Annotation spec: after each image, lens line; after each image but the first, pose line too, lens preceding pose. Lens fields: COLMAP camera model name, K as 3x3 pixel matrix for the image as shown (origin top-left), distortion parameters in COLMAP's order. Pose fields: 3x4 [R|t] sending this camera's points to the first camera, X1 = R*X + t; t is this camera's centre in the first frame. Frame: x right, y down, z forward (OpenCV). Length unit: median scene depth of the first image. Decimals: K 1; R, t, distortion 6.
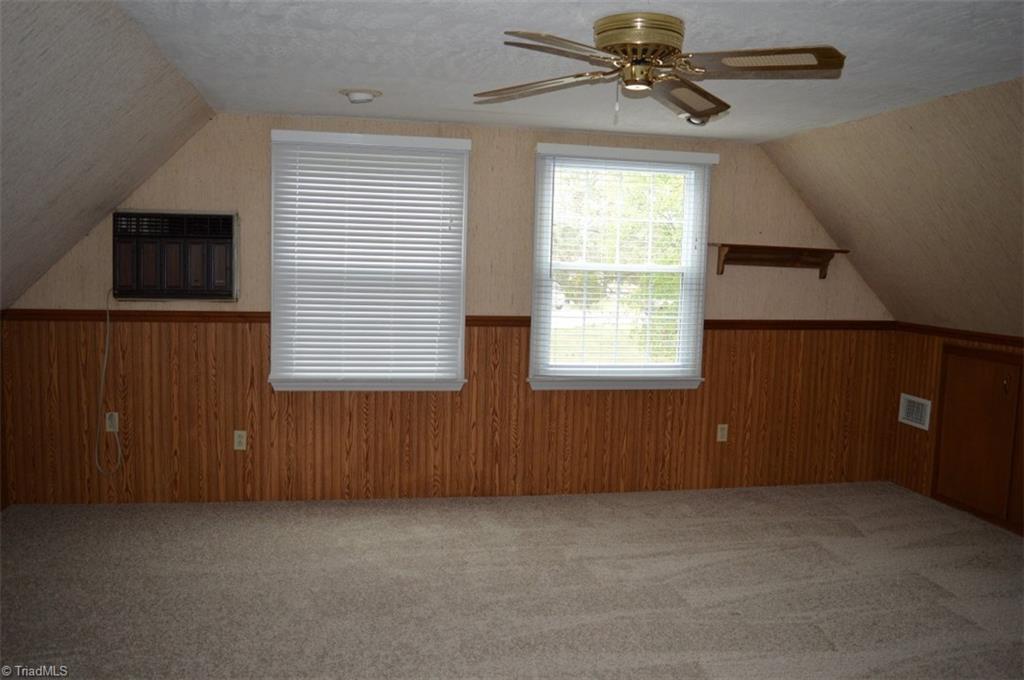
lens RADIAL K [[813.7, 0, 513.7], [0, 813.7, 337.4], [0, 0, 1]] dist [-0.097726, 0.026394]
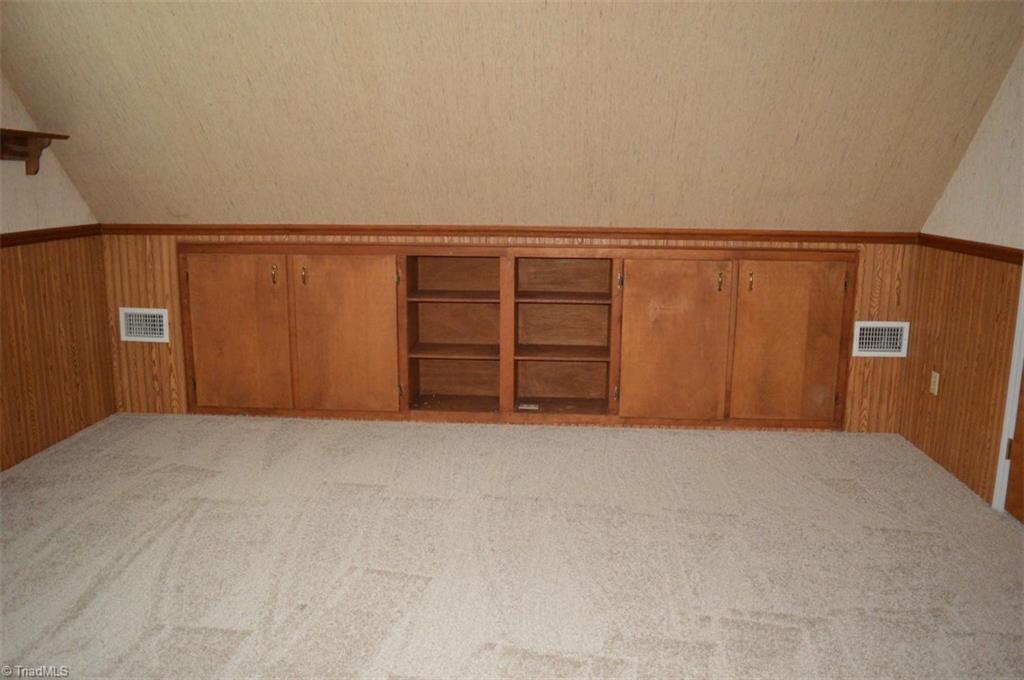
lens RADIAL K [[813.7, 0, 511.9], [0, 813.7, 335.7], [0, 0, 1]] dist [-0.097726, 0.026394]
pose [[0.267538, -0.201891, 0.942159, -0.236904], [0.090875, 0.978731, 0.183923, -0.021618], [-0.959252, 0.036412, 0.280194, 0.408681]]
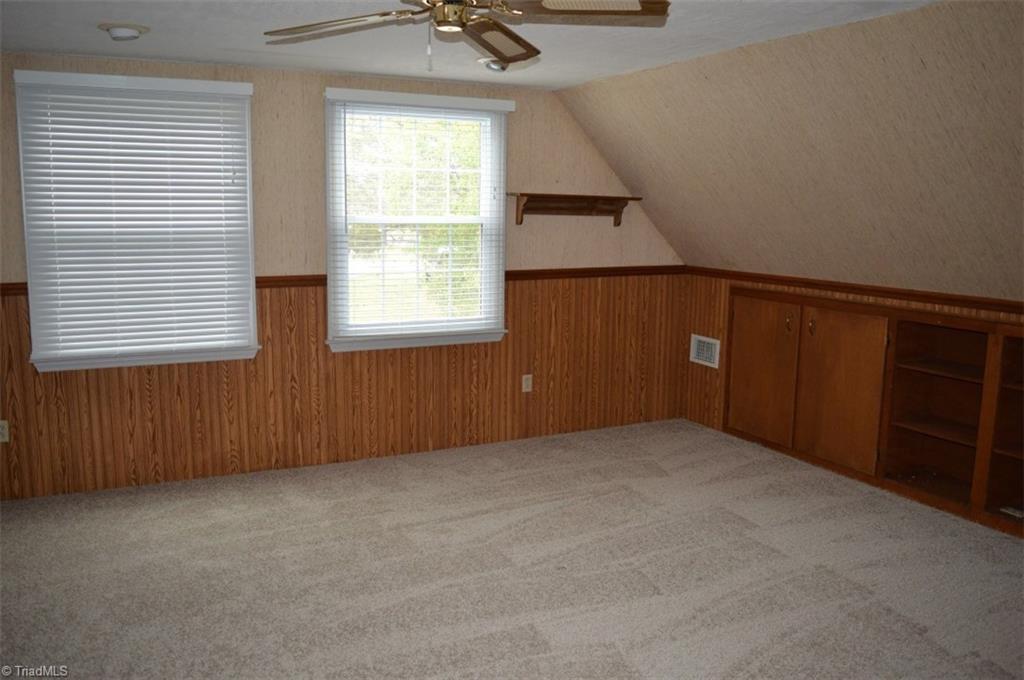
lens RADIAL K [[813.7, 0, 511.3], [0, 813.7, 337.3], [0, 0, 1]] dist [-0.097726, 0.026394]
pose [[0.964306, -0.056404, 0.258715, -0.019800], [0.039433, 0.996744, 0.070331, -0.011176], [-0.261839, -0.057619, 0.963390, 0.040968]]
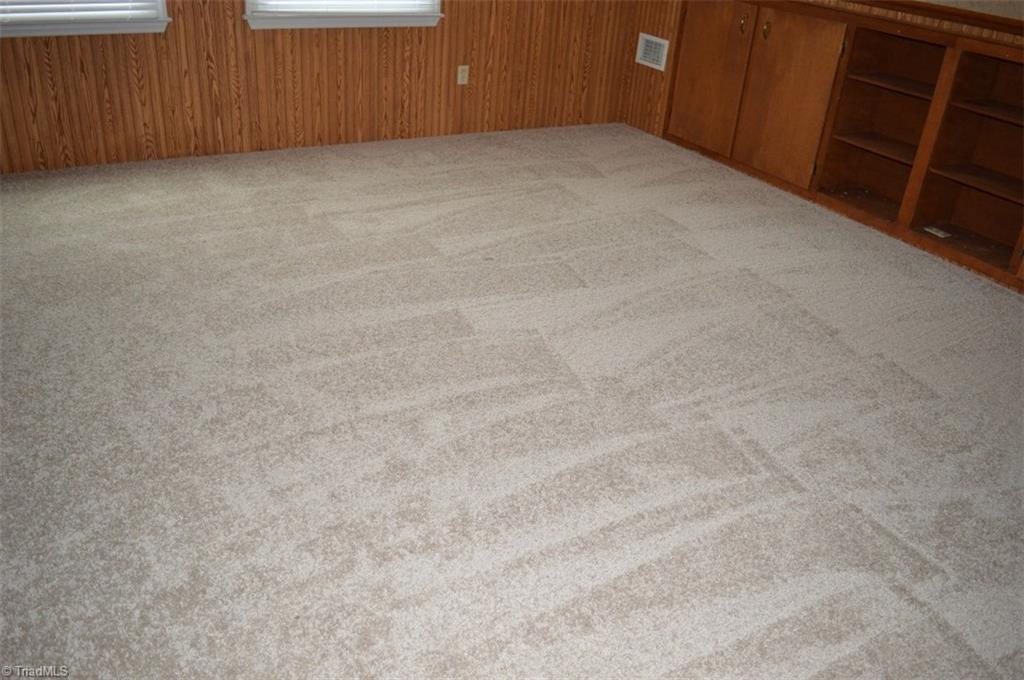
lens RADIAL K [[813.7, 0, 510.3], [0, 813.7, 333.3], [0, 0, 1]] dist [-0.097726, 0.026394]
pose [[0.946129, -0.115559, 0.302467, -0.010124], [-0.017080, 0.915033, 0.403018, 0.015454], [-0.323340, -0.386473, 0.863765, 0.056499]]
